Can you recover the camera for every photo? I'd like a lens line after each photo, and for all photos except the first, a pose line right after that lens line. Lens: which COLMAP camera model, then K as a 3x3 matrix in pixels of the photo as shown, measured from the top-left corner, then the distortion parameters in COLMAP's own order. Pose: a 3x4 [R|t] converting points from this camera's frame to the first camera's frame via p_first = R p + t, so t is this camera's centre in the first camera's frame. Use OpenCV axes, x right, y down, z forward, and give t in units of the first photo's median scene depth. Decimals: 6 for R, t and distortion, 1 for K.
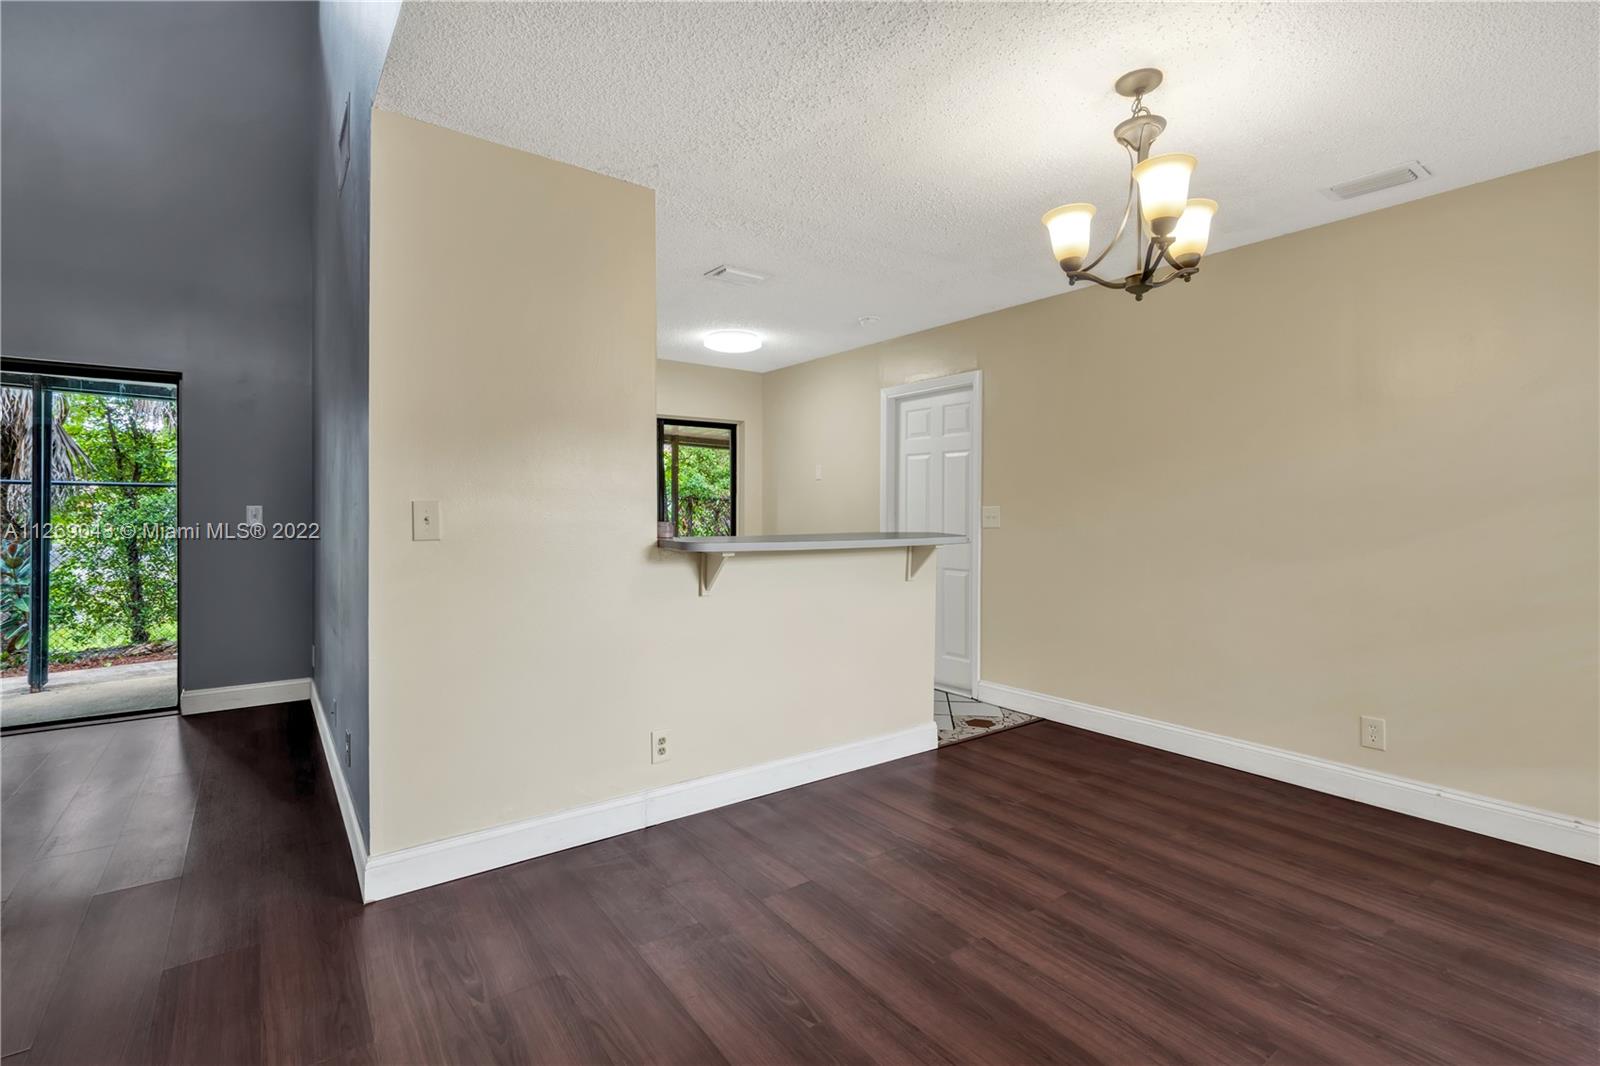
lens RADIAL K [[719.8, 0, 793.5], [0, 719.8, 573.1], [0, 0, 1]] dist [-0.027589, 0.010676]
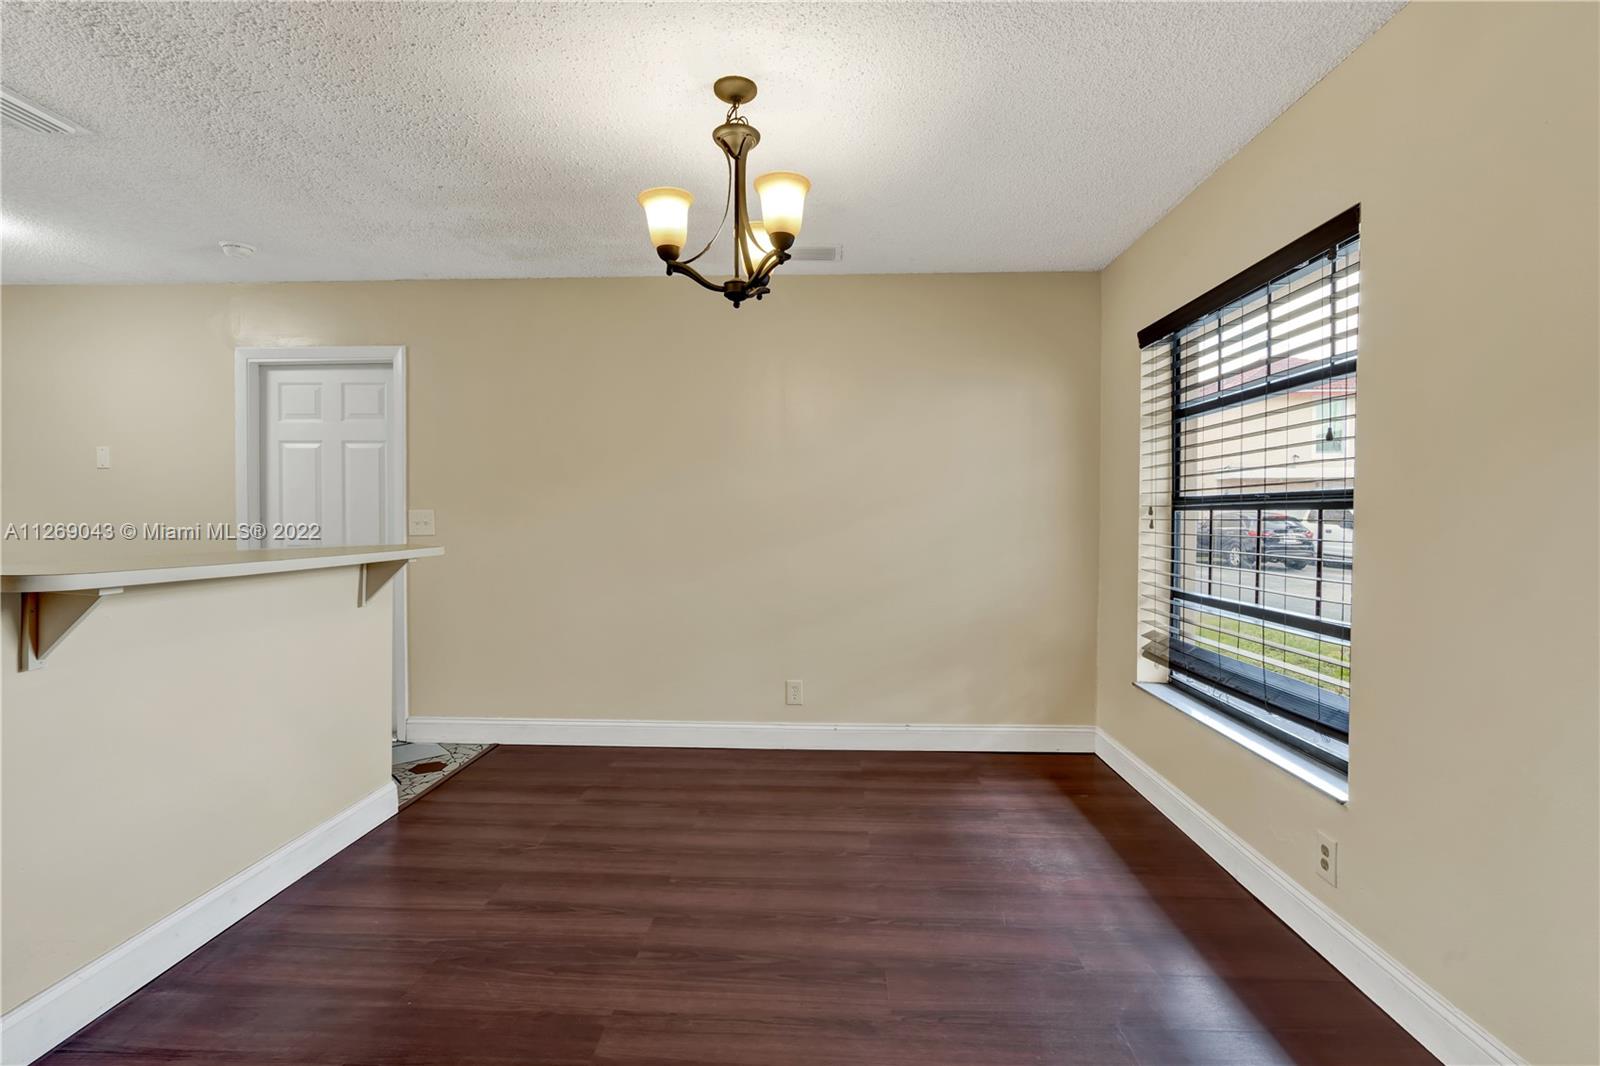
lens RADIAL K [[719.8, 0, 793.5], [0, 719.8, 573.1], [0, 0, 1]] dist [-0.027589, 0.010676]
pose [[0.616552, -0.057637, 0.785202, -0.195104], [0.063236, 0.997720, 0.023583, -0.018522], [-0.784771, 0.035113, 0.618791, 0.222313]]
